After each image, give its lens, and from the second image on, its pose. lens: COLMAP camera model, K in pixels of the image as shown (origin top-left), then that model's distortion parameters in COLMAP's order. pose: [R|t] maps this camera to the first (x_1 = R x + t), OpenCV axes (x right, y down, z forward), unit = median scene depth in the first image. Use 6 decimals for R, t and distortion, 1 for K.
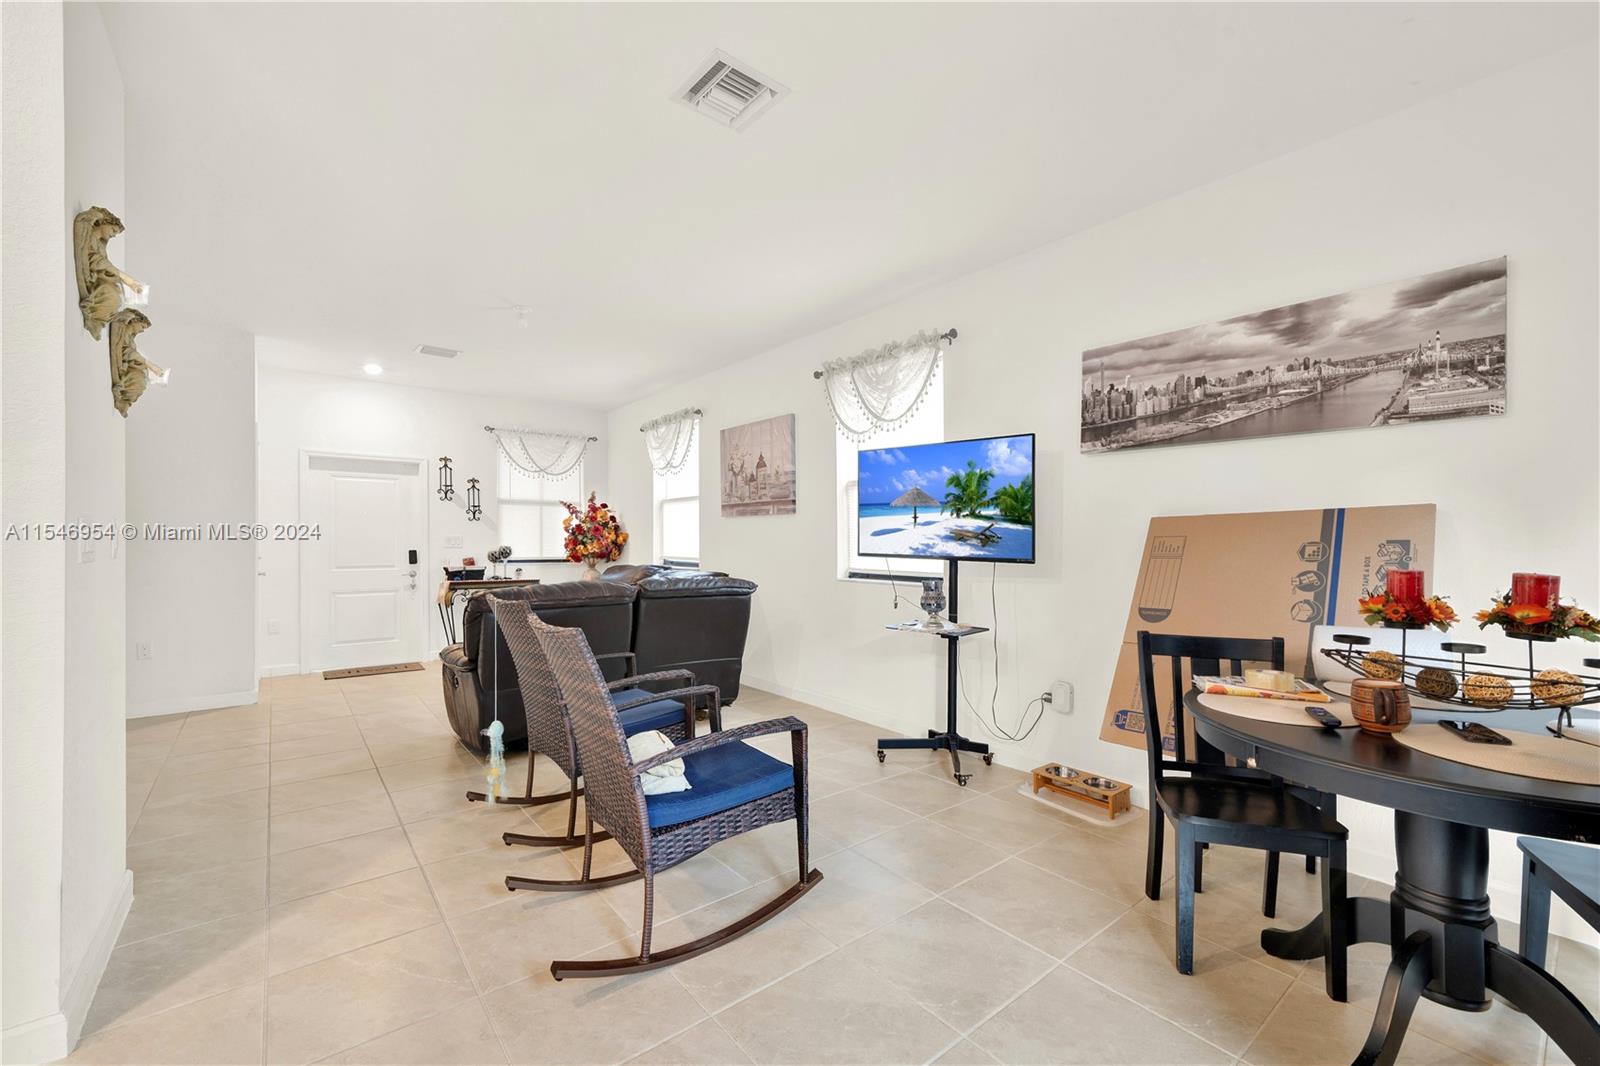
lens RADIAL K [[640.4, 0, 793.4], [0, 640.4, 537.6], [0, 0, 1]] dist [-0.001644, -0.000123]
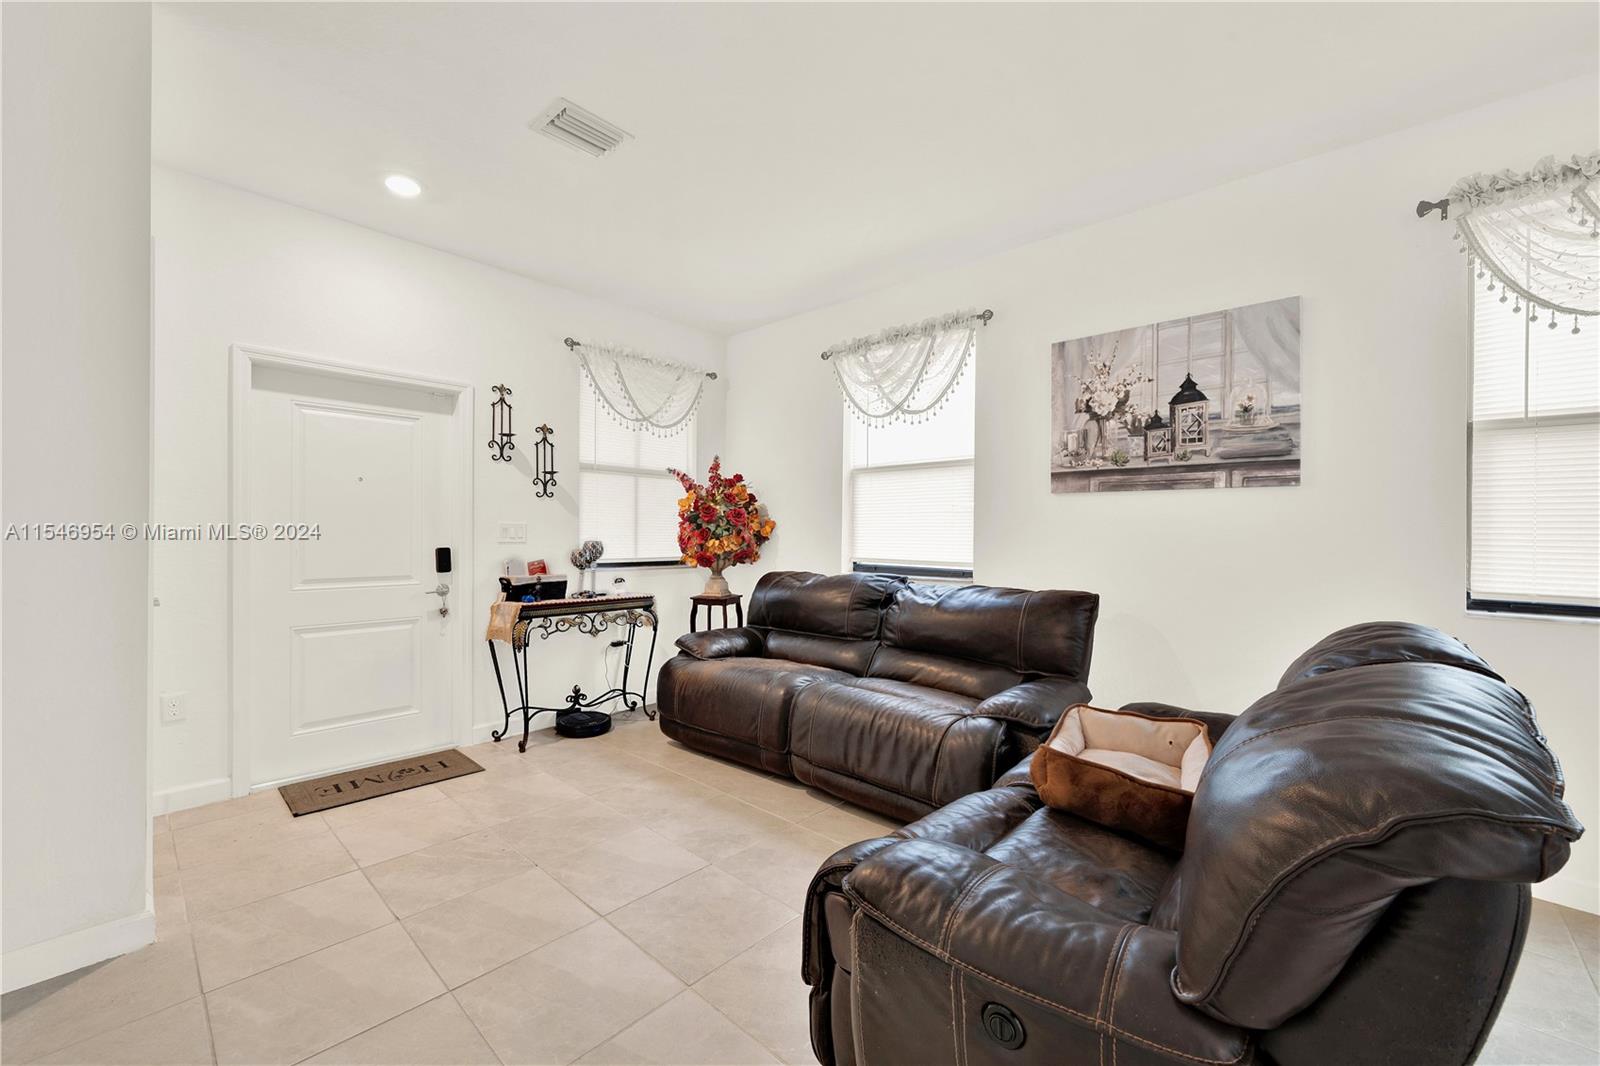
lens RADIAL K [[640.4, 0, 806.0], [0, 640.4, 534.1], [0, 0, 1]] dist [-0.001644, -0.000123]
pose [[0.989565, 0.005714, 0.143976, -0.357554], [-0.006730, 0.999956, 0.006569, 0.001863], [-0.143932, -0.007469, 0.989559, 0.395400]]
